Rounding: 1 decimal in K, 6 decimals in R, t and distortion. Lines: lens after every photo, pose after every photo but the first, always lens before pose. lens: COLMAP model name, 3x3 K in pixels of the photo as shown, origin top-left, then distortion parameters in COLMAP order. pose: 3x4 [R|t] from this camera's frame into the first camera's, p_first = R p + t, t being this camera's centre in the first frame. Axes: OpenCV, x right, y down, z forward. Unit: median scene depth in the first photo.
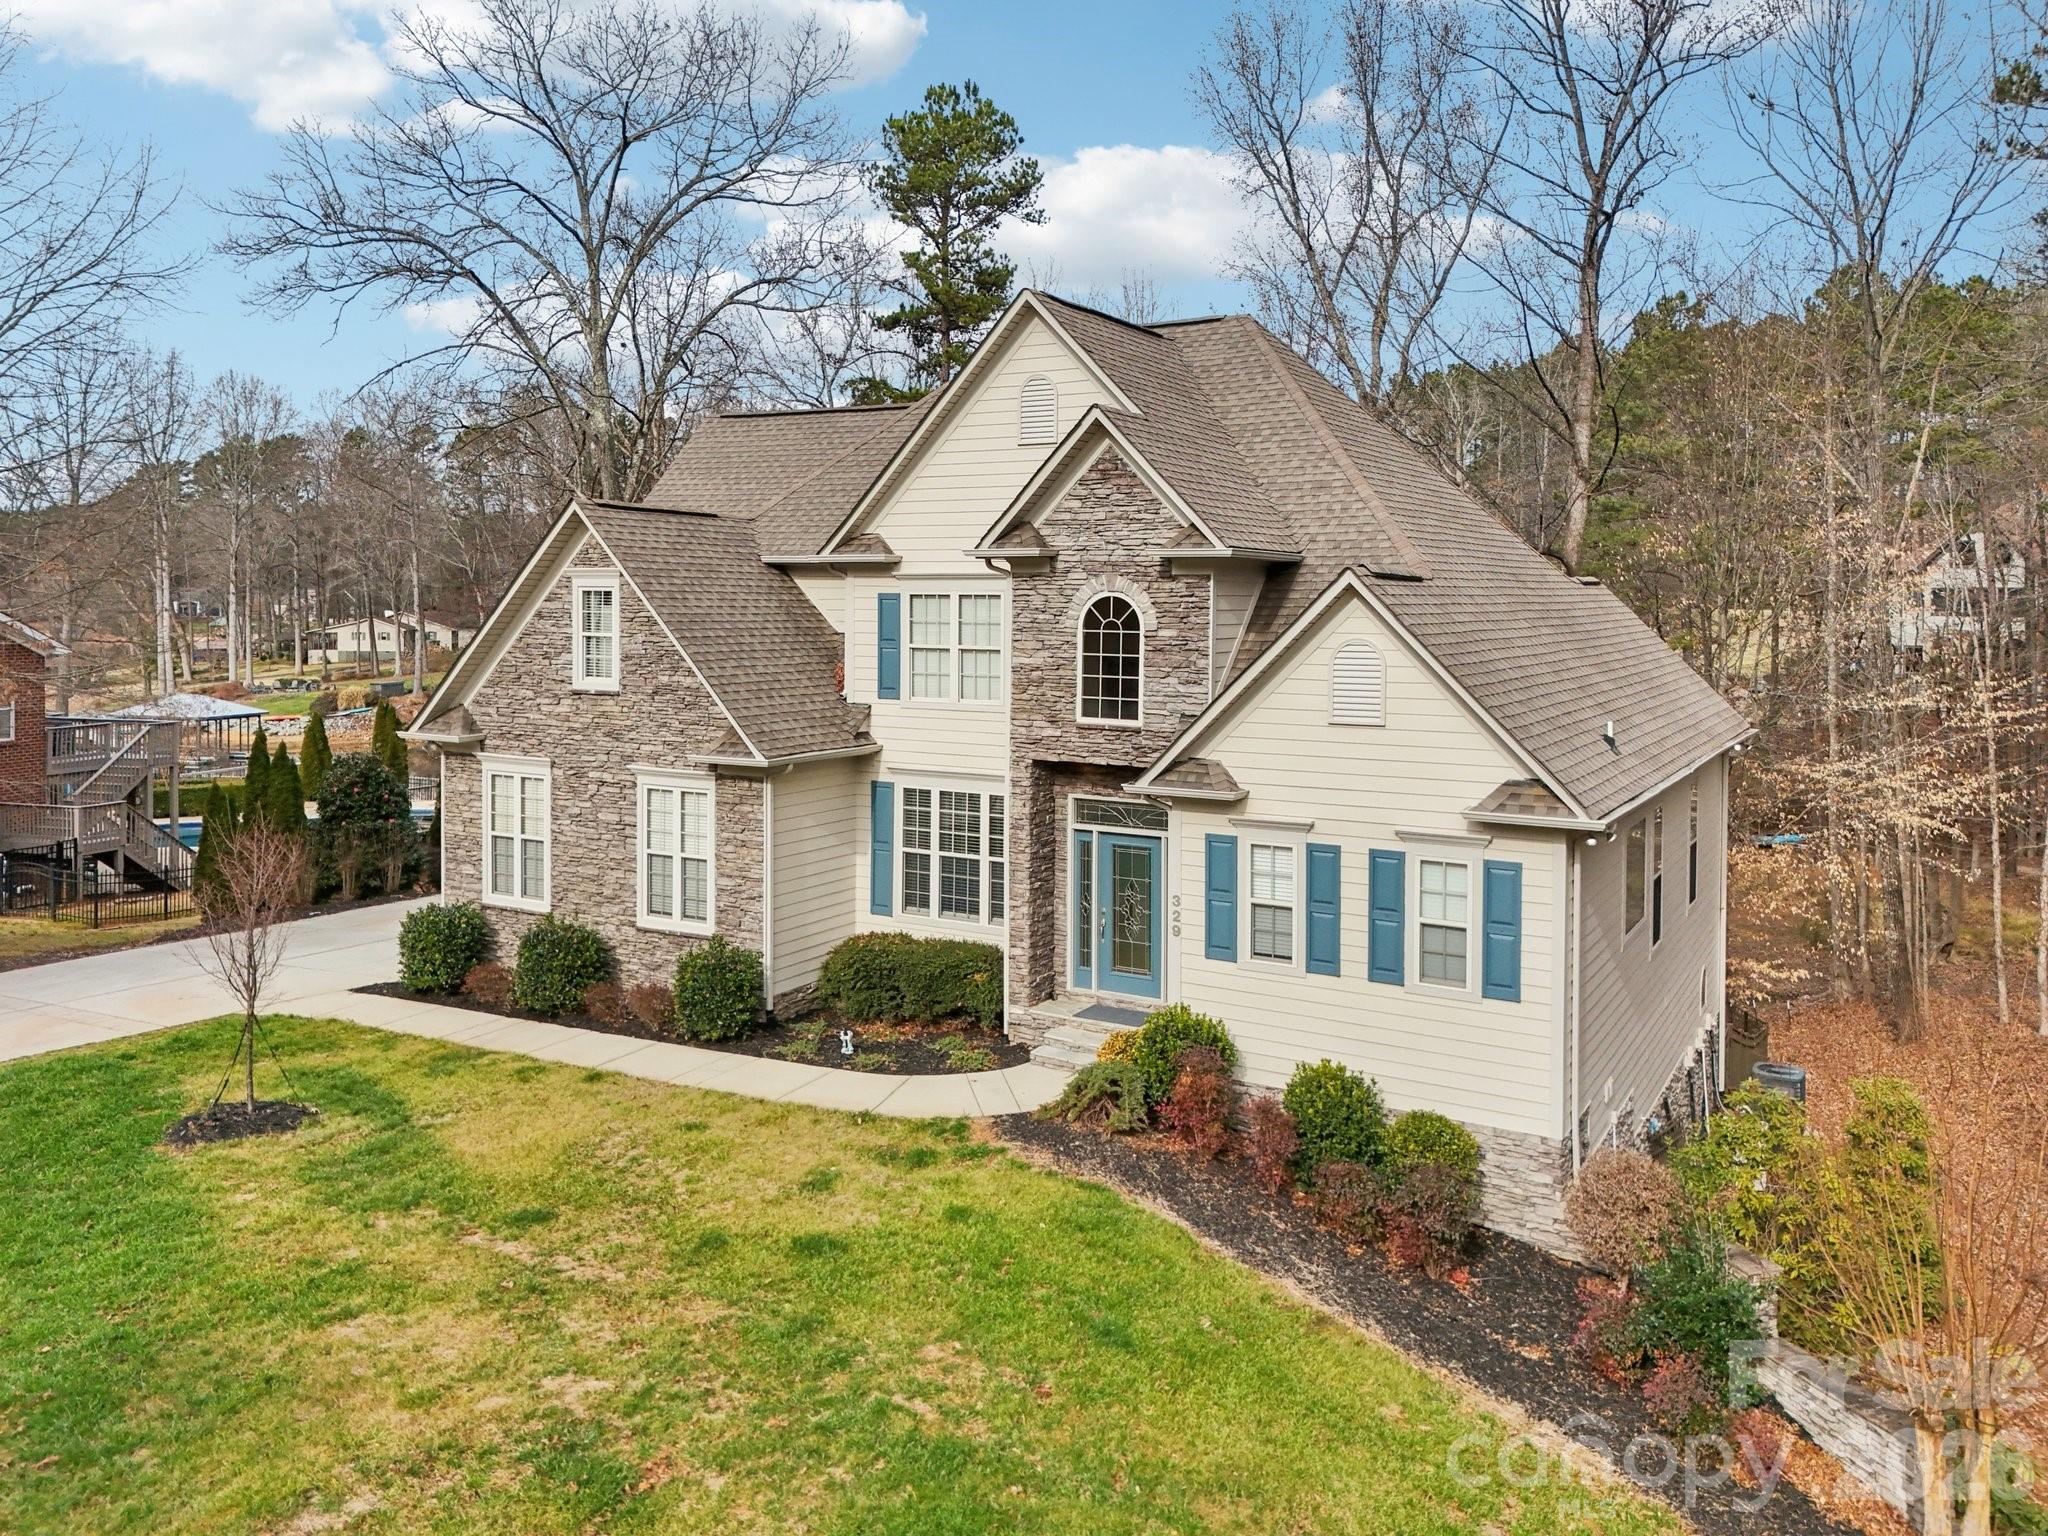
lens RADIAL K [[1629.0, 0, 1024.3], [0, 1629.0, 679.8], [0, 0, 1]] dist [0.005149, 0.002933]
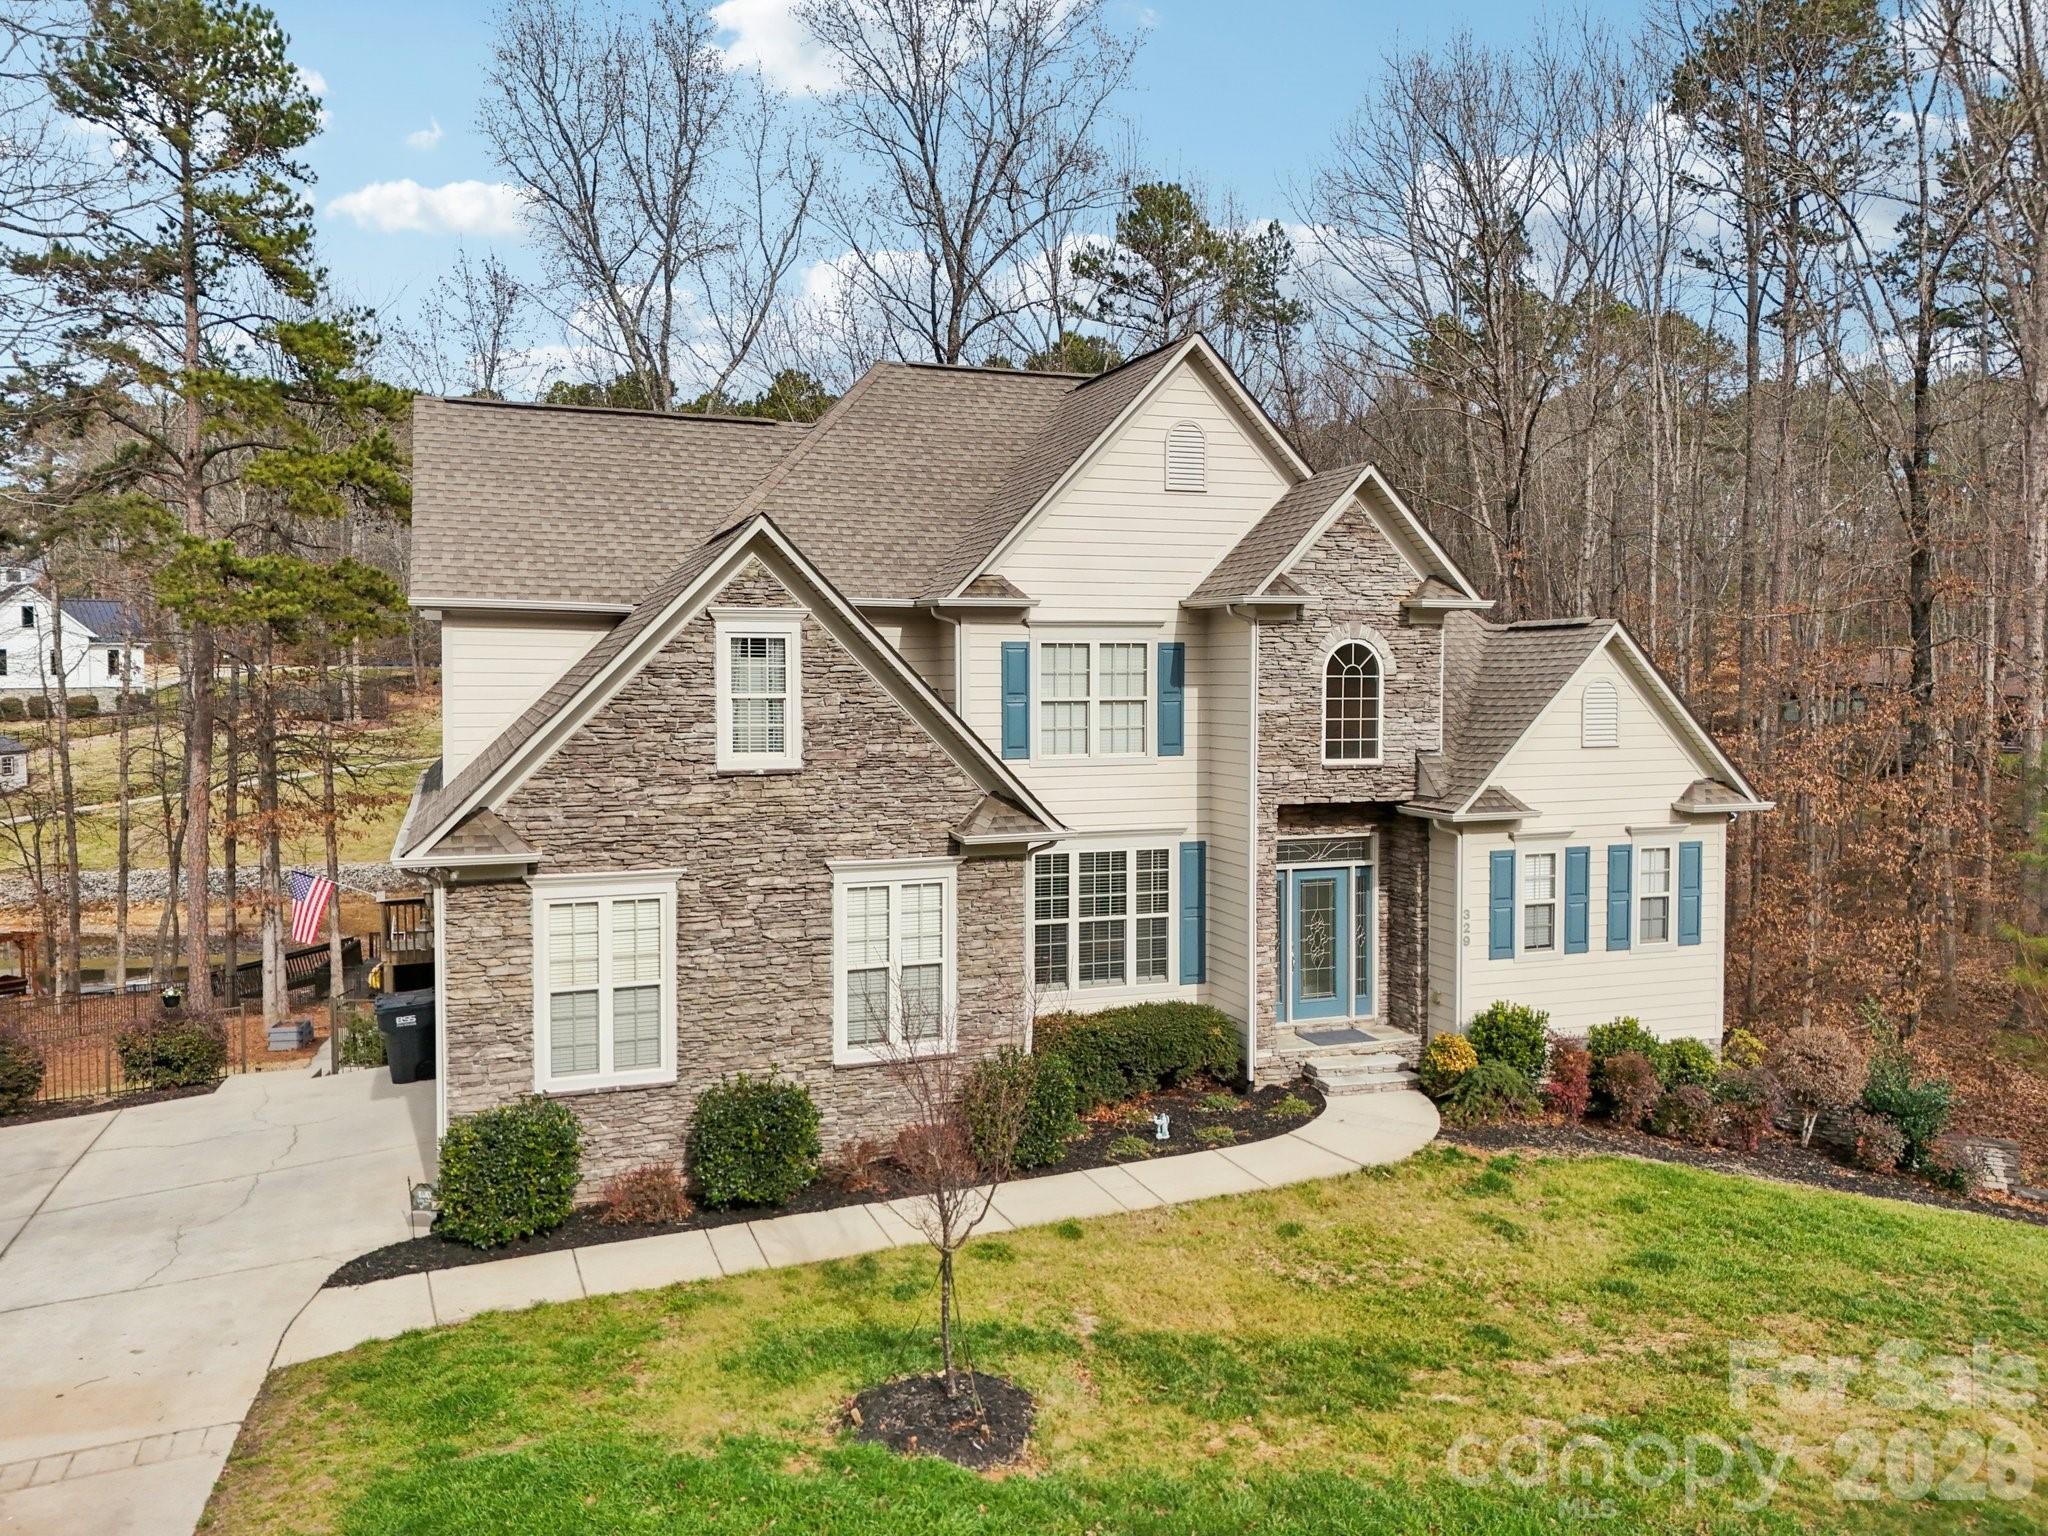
lens RADIAL K [[1598.1, 0, 1024.0], [0, 1598.1, 768.0], [0, 0, 1]] dist [0.008910, -0.000218]
pose [[0.622951, -0.059829, 0.779969, -0.882560], [0.045377, 0.998156, 0.040323, -0.021580], [-0.780943, 0.010274, 0.624517, 0.508388]]
